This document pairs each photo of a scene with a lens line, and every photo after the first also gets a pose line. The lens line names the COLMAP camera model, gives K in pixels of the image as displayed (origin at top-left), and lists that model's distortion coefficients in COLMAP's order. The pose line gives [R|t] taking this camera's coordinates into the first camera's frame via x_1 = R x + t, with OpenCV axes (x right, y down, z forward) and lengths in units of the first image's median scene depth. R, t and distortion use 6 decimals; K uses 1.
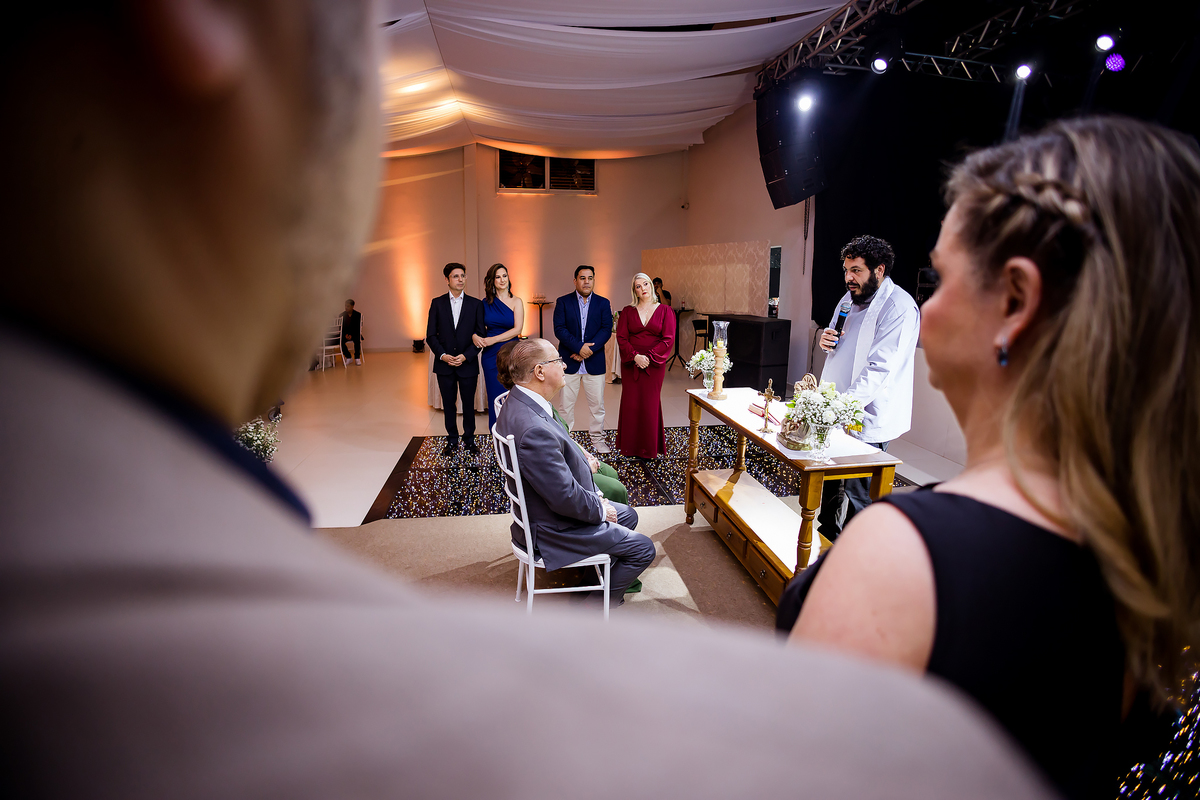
lens RADIAL K [[554.9, 0, 600.0], [0, 554.9, 400.0], [0, 0, 1]] dist [-0.134964, 0.030905]
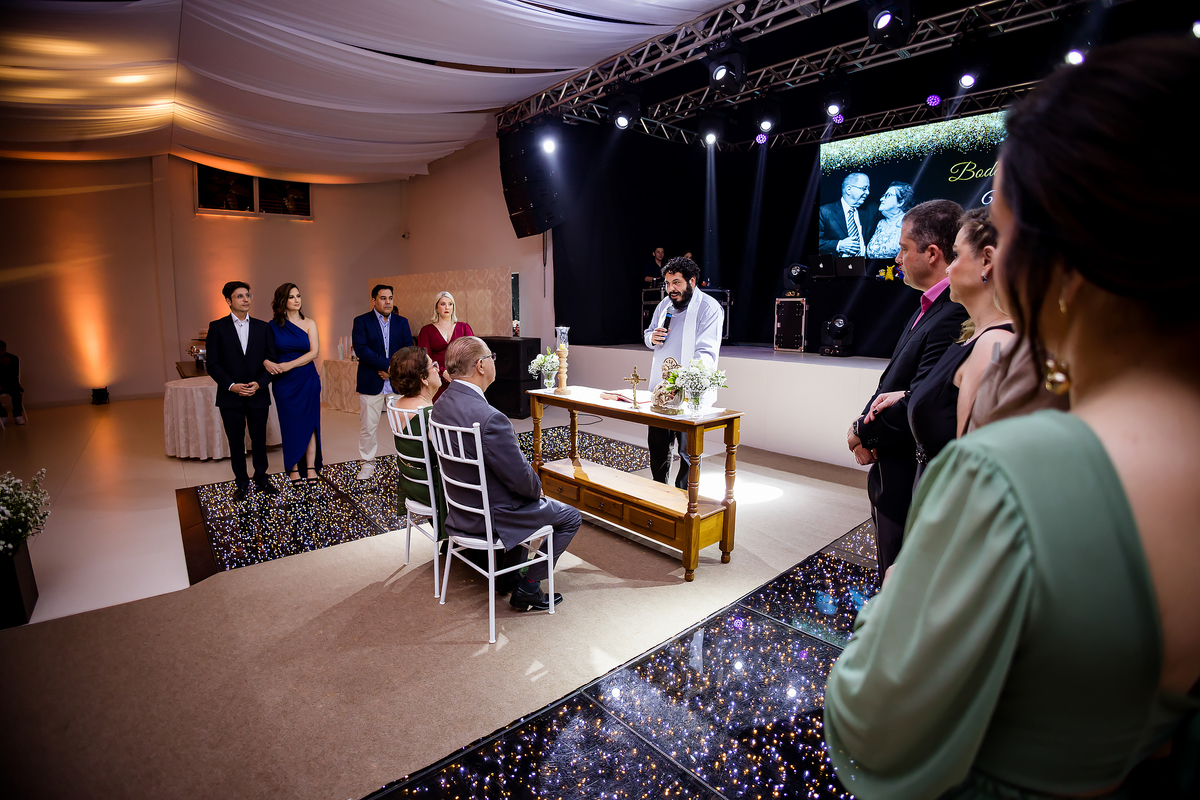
lens RADIAL K [[554.9, 0, 600.0], [0, 554.9, 400.0], [0, 0, 1]] dist [-0.134964, 0.030905]
pose [[0.848239, -0.087378, 0.522356, -0.218869], [0.118114, 0.992666, -0.025751, 0.032194], [-0.516275, 0.083541, 0.852339, -0.014854]]
